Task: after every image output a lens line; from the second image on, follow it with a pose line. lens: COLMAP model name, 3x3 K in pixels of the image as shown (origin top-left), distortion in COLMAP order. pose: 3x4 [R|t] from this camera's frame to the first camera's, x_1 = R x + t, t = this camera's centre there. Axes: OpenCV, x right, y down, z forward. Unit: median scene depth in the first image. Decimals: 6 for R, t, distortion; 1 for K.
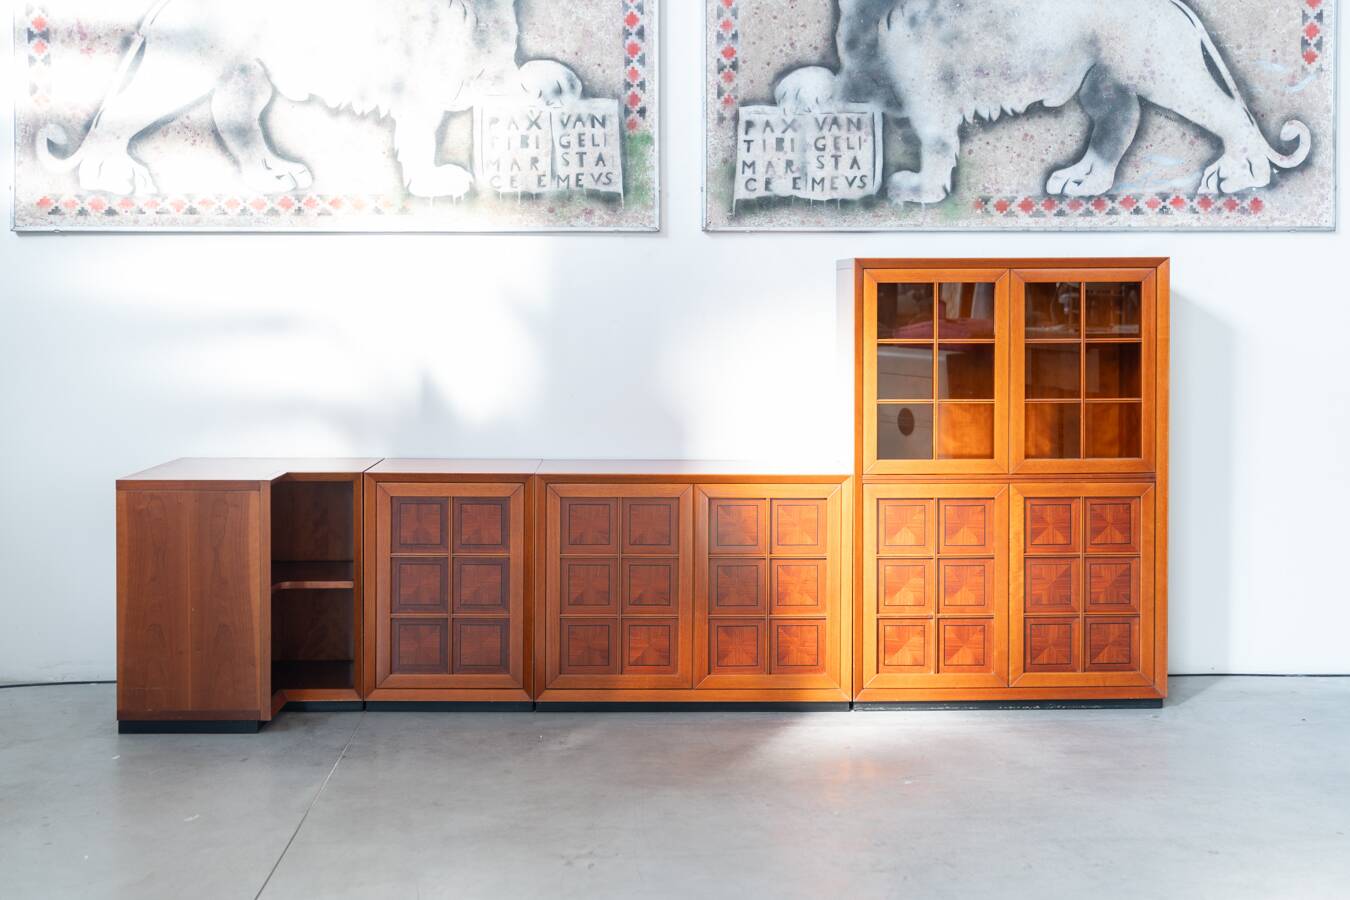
lens RADIAL K [[1671.2, 0, 671.5], [0, 1671.2, 334.0], [0, 0, 1]] dist [0.004901, 0.003268]
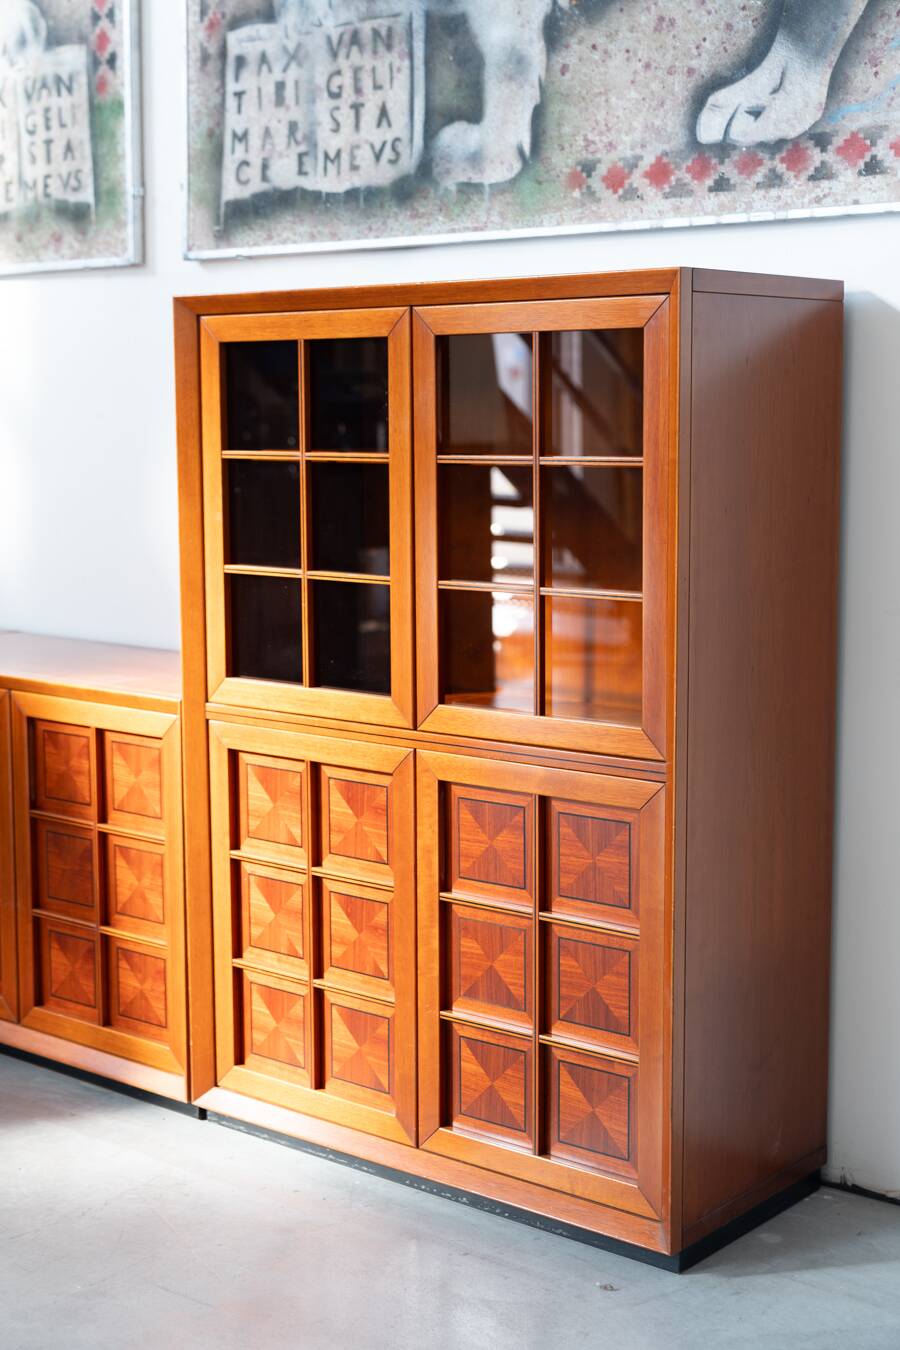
lens RADIAL K [[1988.5, 0, 450.0], [0, 1988.5, 675.0], [0, 0, 1]] dist [0.008250, 0.020650]
pose [[0.755409, 0.086921, -0.649463, 0.549160], [-0.012410, 0.992883, 0.118447, -0.001633], [0.655136, -0.081416, 0.751111, 0.527975]]
